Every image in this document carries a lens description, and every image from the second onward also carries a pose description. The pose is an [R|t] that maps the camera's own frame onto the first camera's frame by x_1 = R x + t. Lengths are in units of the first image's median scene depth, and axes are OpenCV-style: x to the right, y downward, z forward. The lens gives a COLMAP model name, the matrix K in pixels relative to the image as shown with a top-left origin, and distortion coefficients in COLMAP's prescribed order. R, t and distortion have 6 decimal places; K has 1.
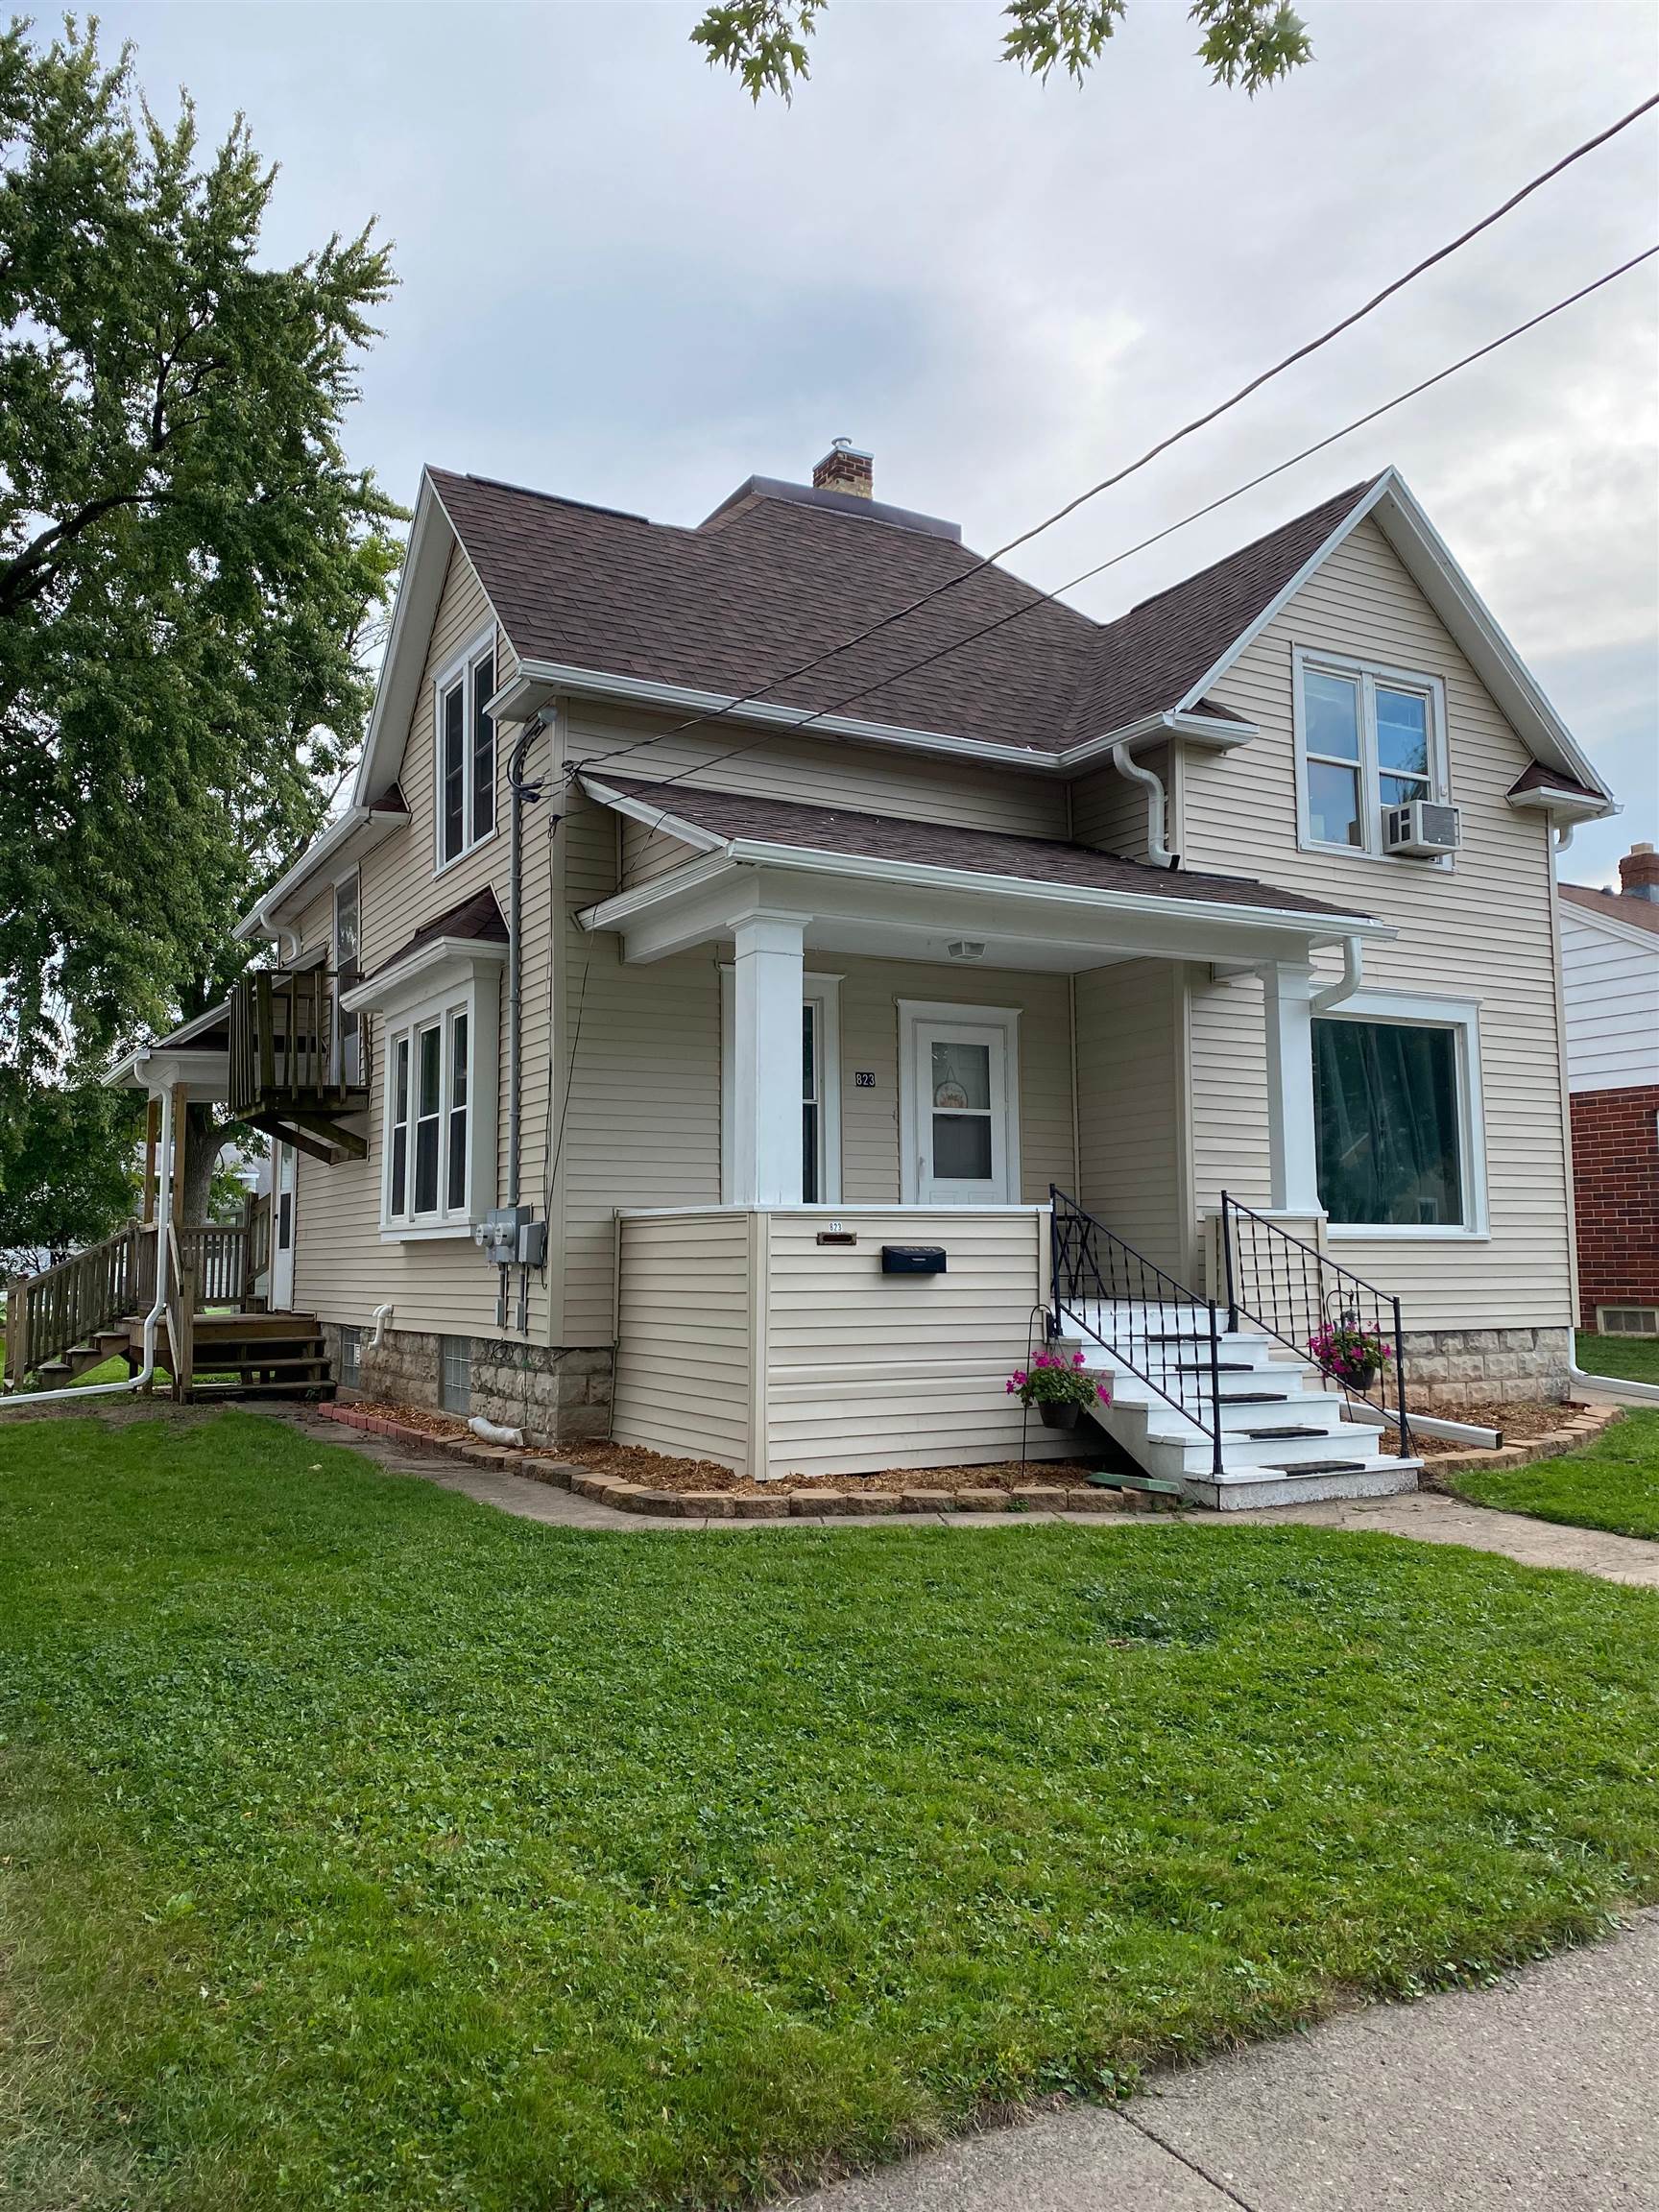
lens RADIAL K [[1679.0, 0, 810.2], [0, 1679.0, 1109.3], [0, 0, 1]] dist [0.046382, -0.063274]
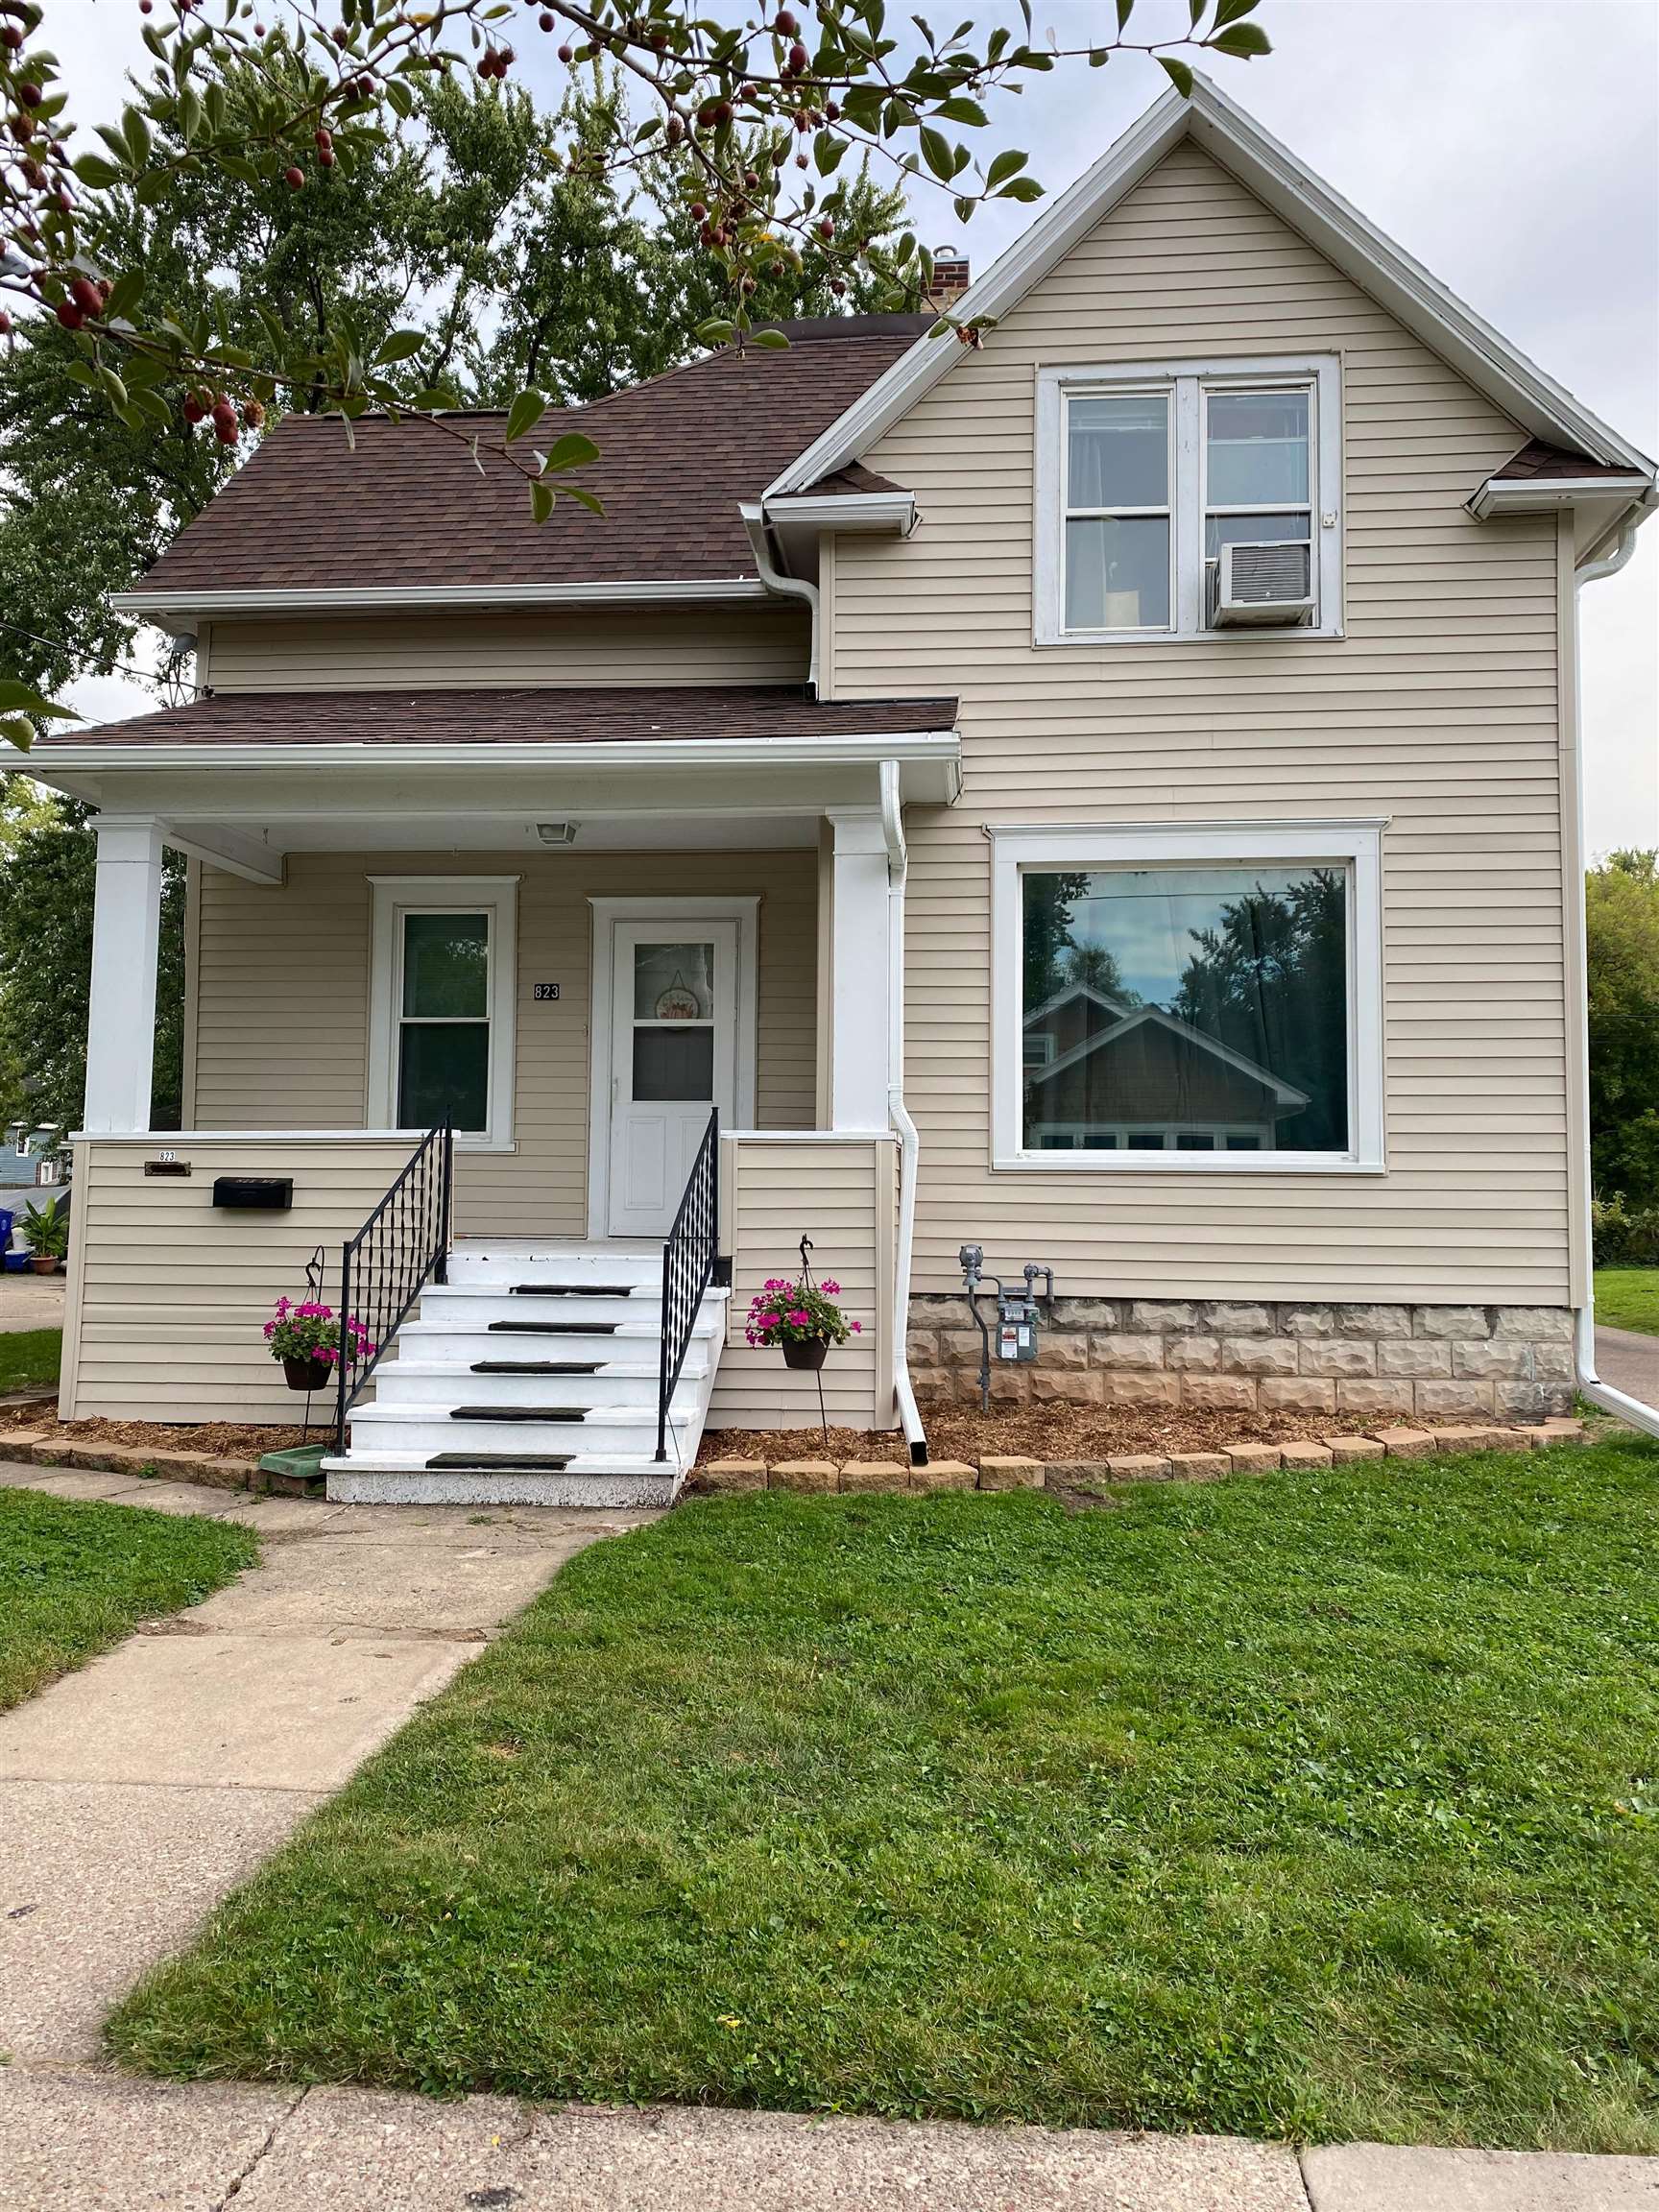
lens RADIAL K [[1679.0, 0, 812.8], [0, 1679.0, 1103.8], [0, 0, 1]] dist [0.046382, -0.063274]
pose [[0.827750, -0.021661, -0.560679, 0.605818], [0.040264, 0.998972, 0.020849, 0.026872], [0.559650, -0.039833, 0.827771, 0.317873]]
